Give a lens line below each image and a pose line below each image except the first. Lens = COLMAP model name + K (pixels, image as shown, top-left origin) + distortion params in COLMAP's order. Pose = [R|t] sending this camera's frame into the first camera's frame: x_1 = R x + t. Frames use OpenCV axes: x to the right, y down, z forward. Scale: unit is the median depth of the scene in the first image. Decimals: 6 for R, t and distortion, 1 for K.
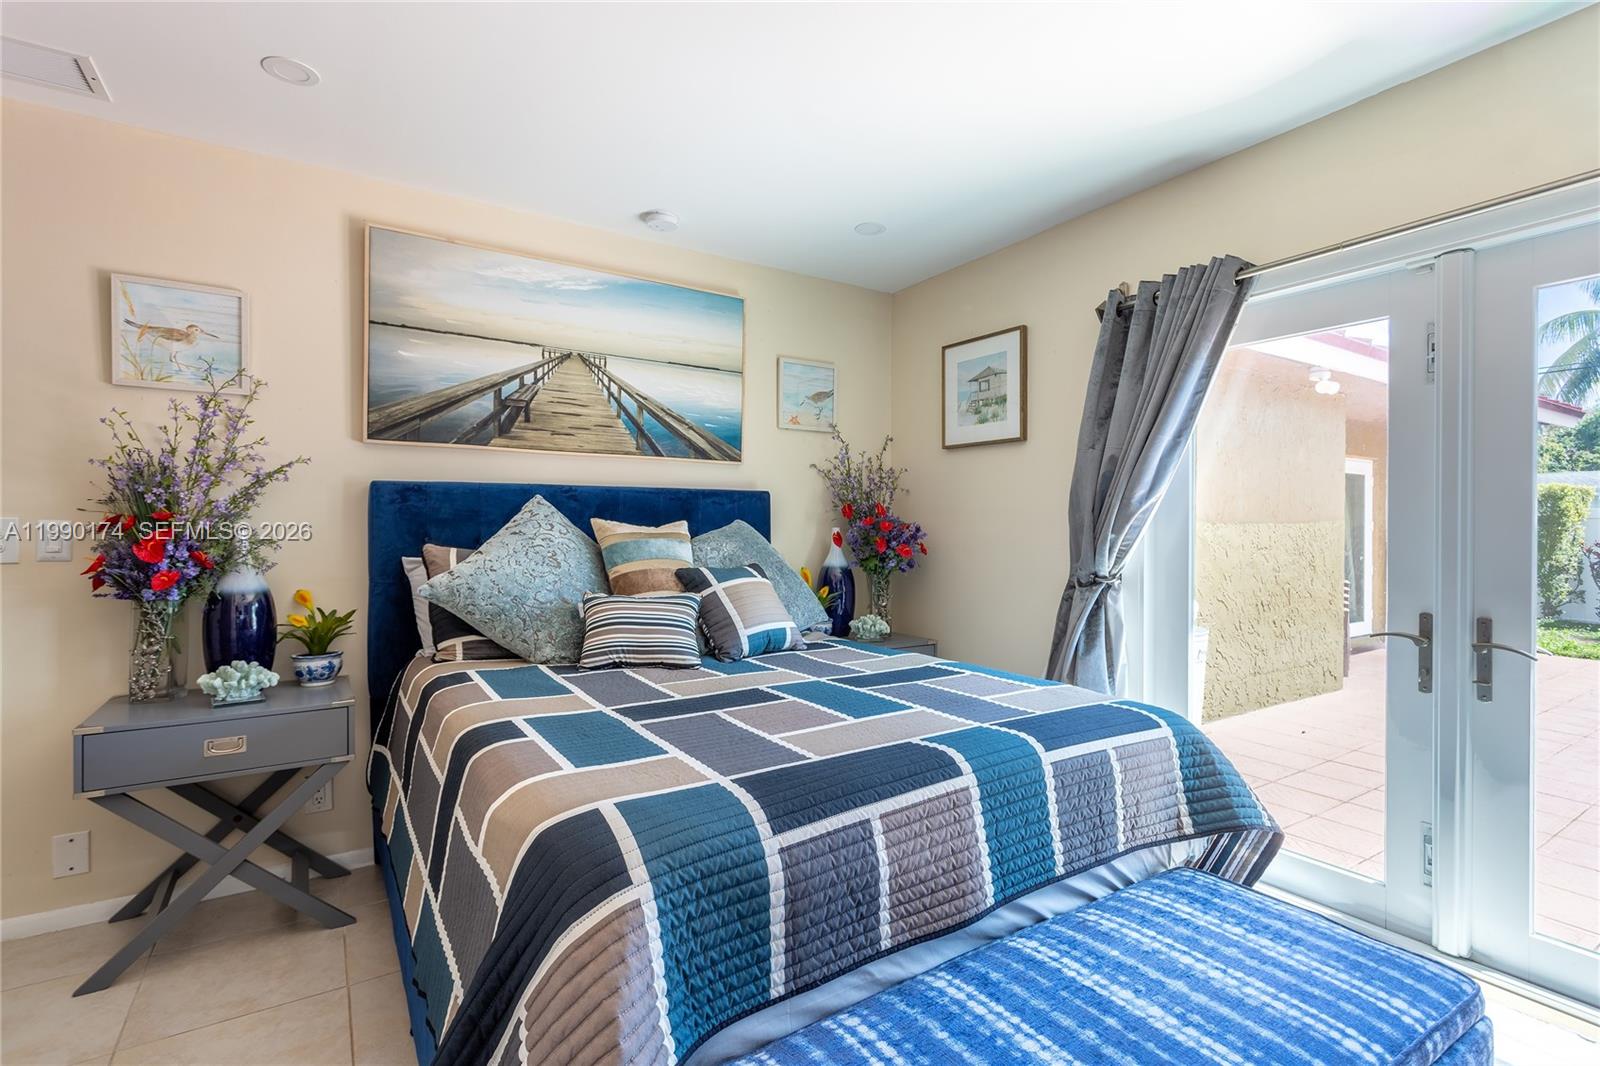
lens RADIAL K [[760.9, 0, 795.6], [0, 760.9, 530.6], [0, 0, 1]] dist [-0.001313, -0.000406]
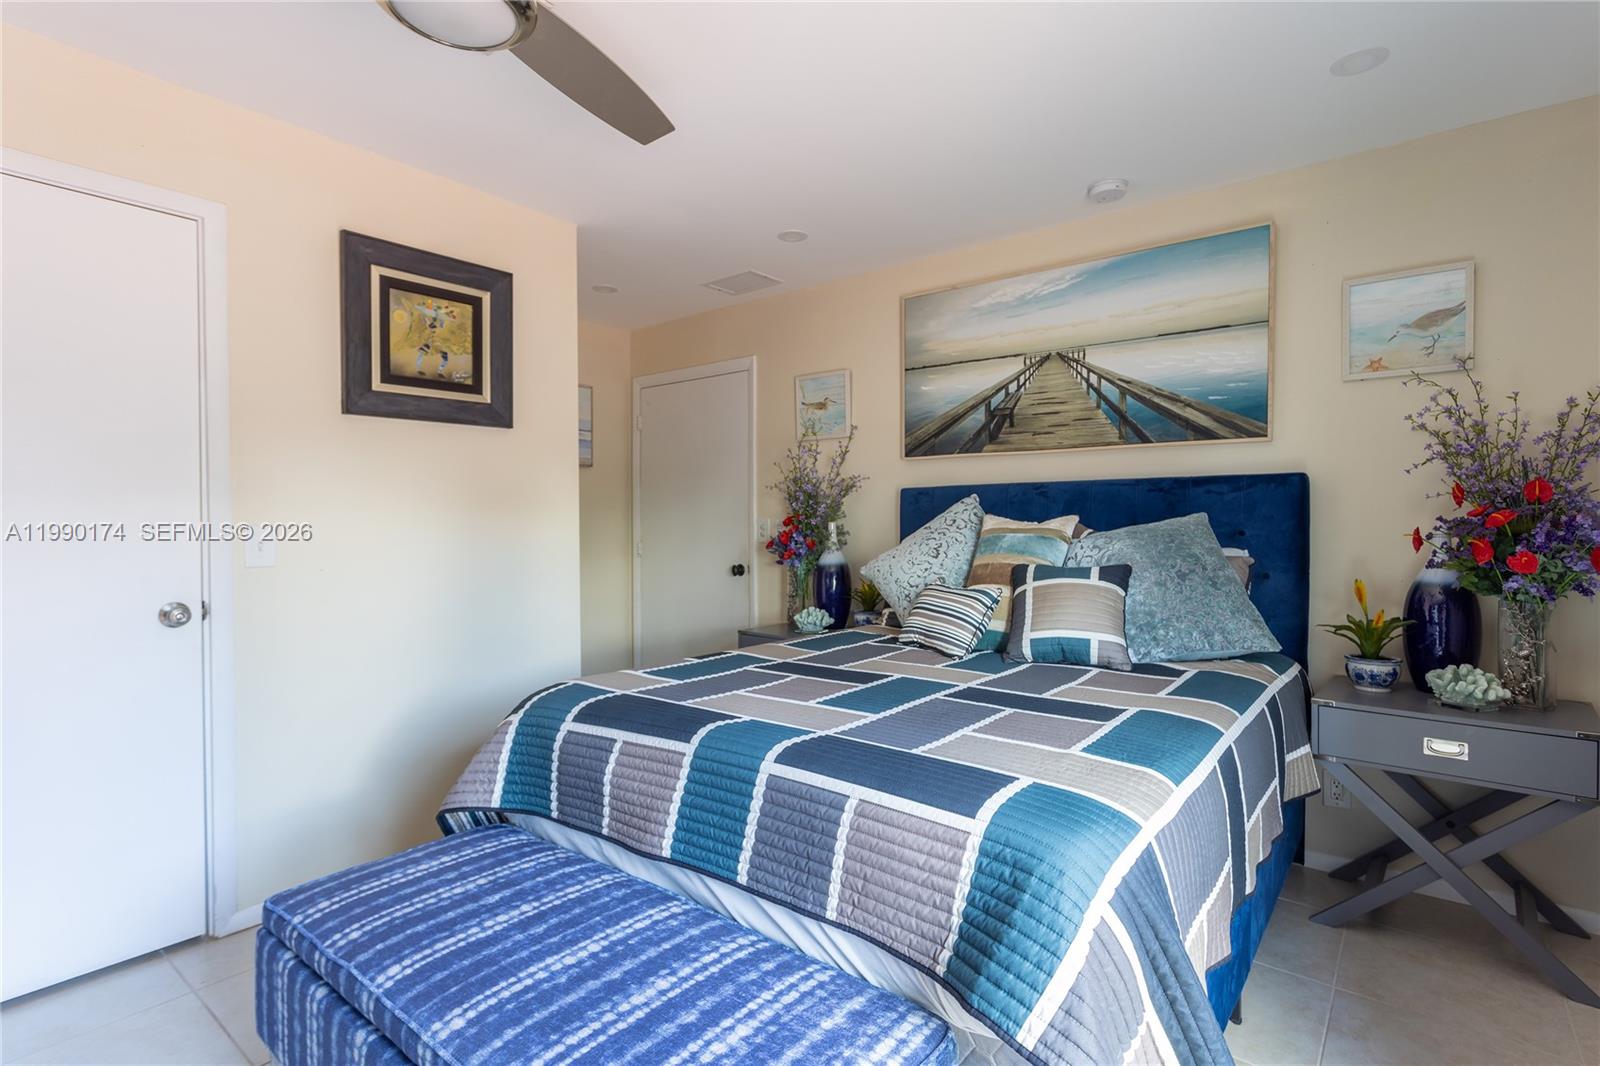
lens RADIAL K [[760.9, 0, 795.0], [0, 760.9, 534.5], [0, 0, 1]] dist [-0.001313, -0.000406]
pose [[0.319978, 0.011646, -0.947353, 0.587180], [-0.001626, 0.999930, 0.011744, 0.000275], [0.947423, -0.002218, 0.319975, 0.348213]]
